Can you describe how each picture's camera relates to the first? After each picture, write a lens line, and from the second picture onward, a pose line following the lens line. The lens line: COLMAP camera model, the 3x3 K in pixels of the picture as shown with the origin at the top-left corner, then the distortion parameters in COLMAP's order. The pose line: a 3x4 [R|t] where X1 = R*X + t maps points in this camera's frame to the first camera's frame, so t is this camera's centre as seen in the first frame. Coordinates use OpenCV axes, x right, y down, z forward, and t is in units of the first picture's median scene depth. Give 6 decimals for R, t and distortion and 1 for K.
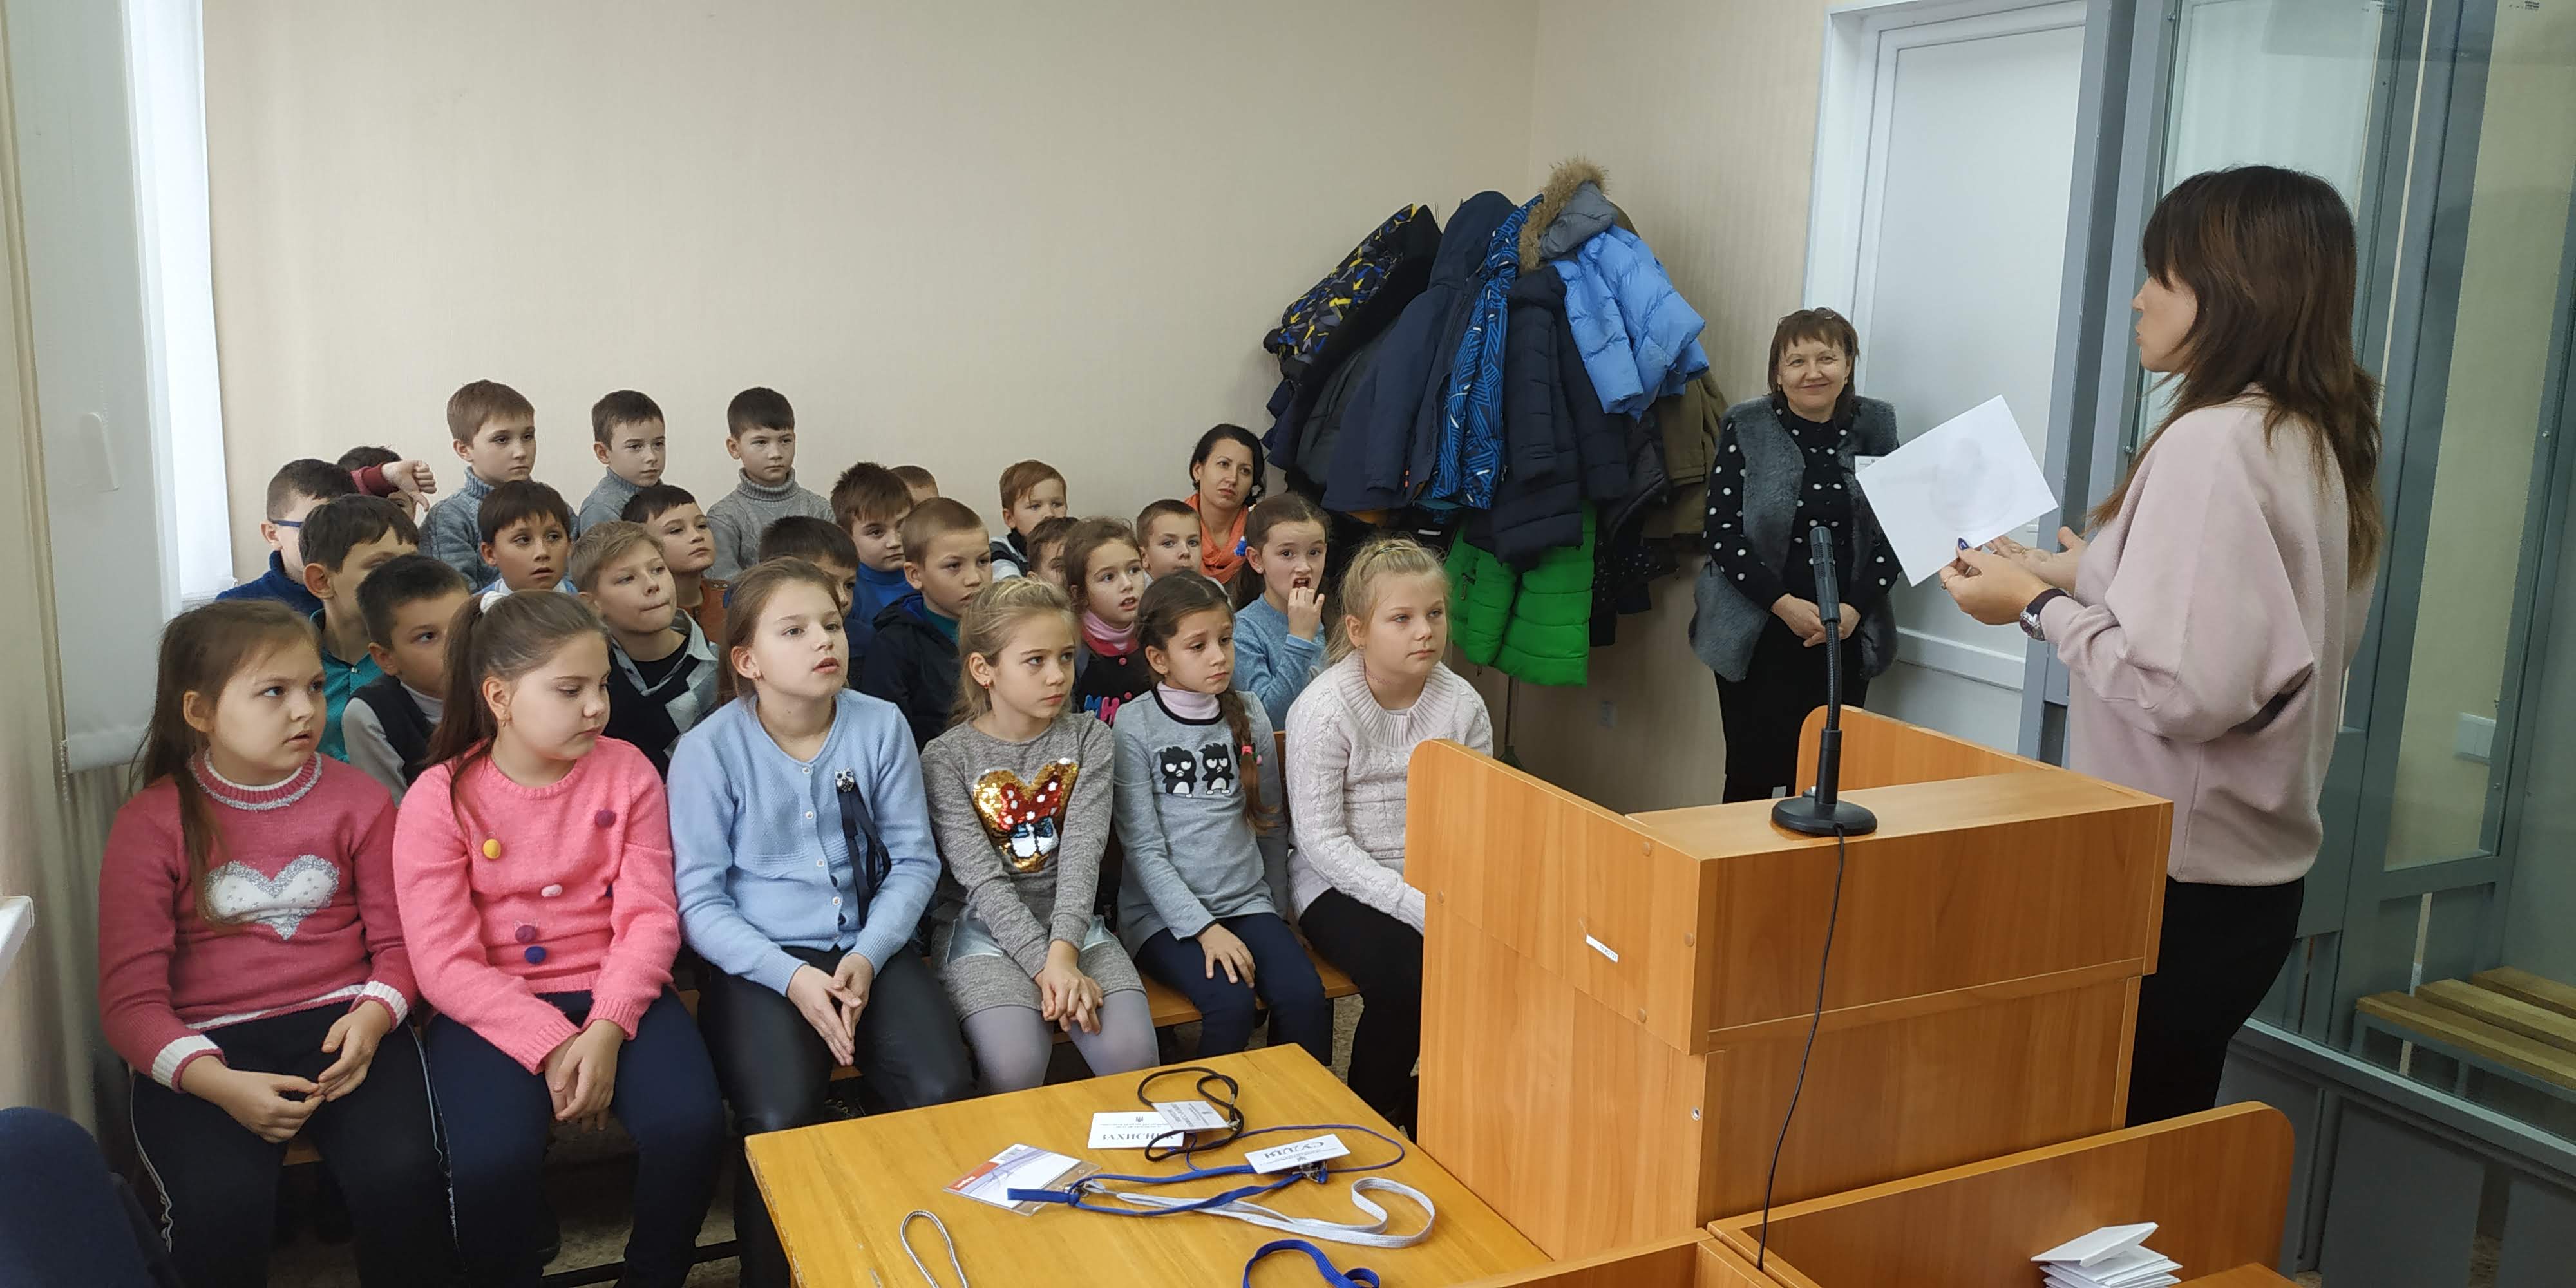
lens RADIAL K [[1852.5, 0, 1274.4], [0, 1852.5, 638.0], [0, 0, 1]] dist [0.173050, -0.456500]
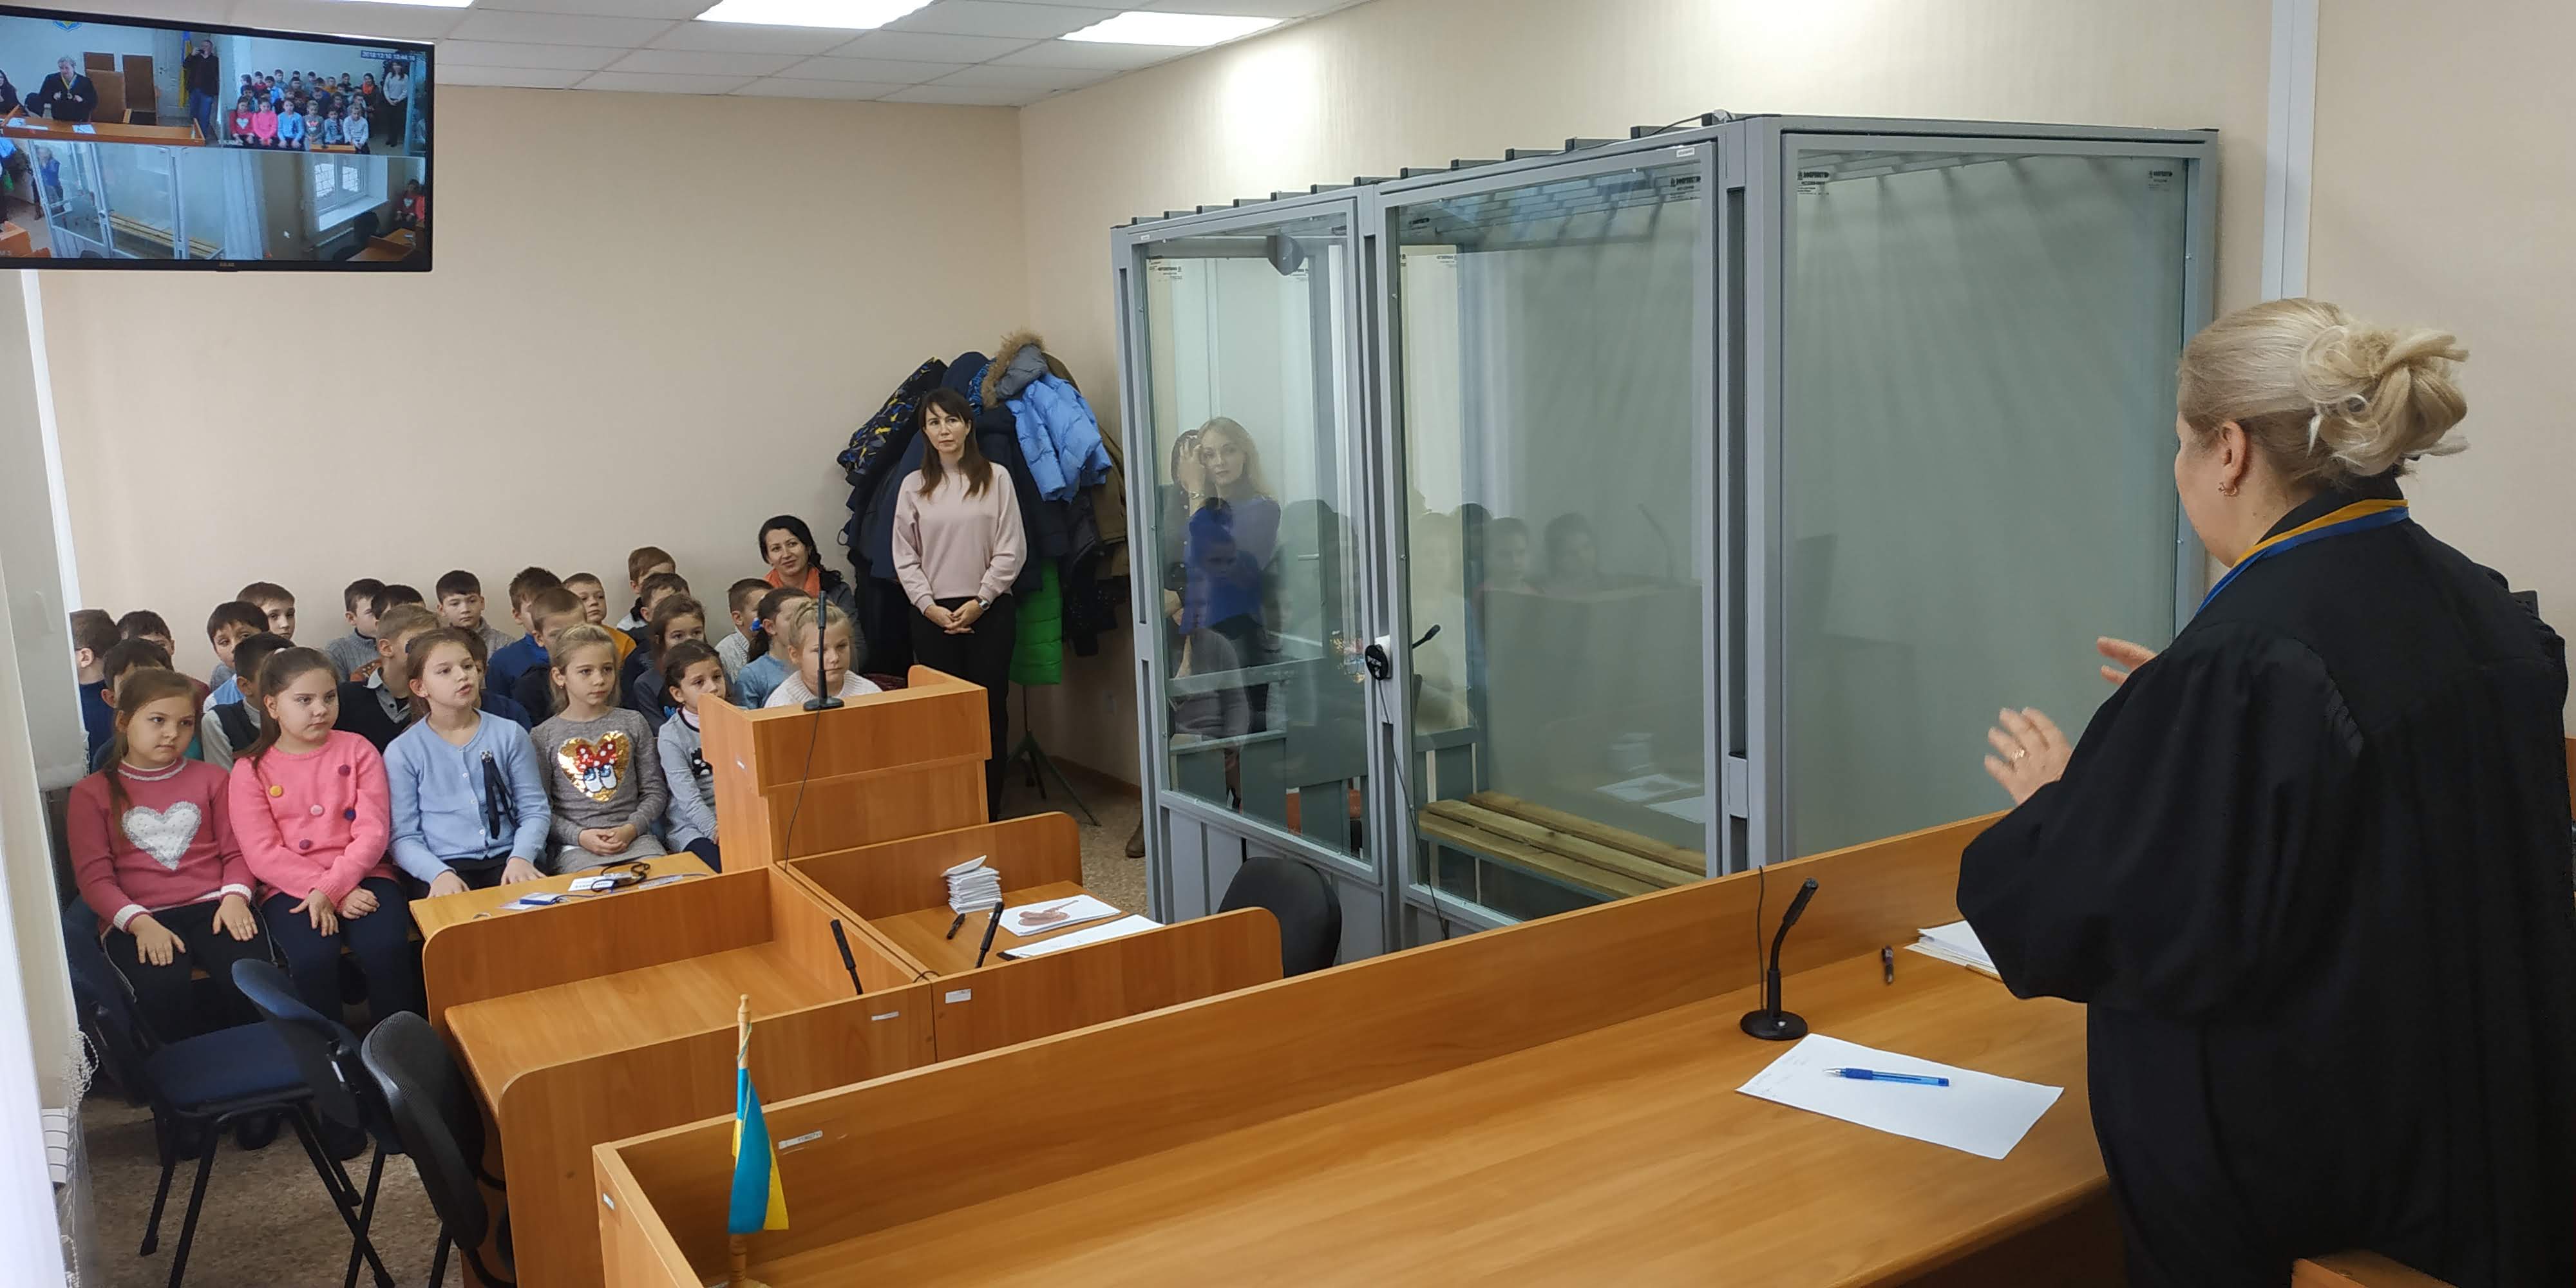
lens RADIAL K [[1873.1, 0, 1285.4], [0, 1873.1, 641.8], [0, 0, 1]] dist [0.047676, -0.101006]
pose [[0.991748, -0.080451, 0.099819, 0.208308], [0.082621, 0.996422, -0.017796, 0.033638], [-0.098030, 0.025896, 0.994846, -0.502018]]
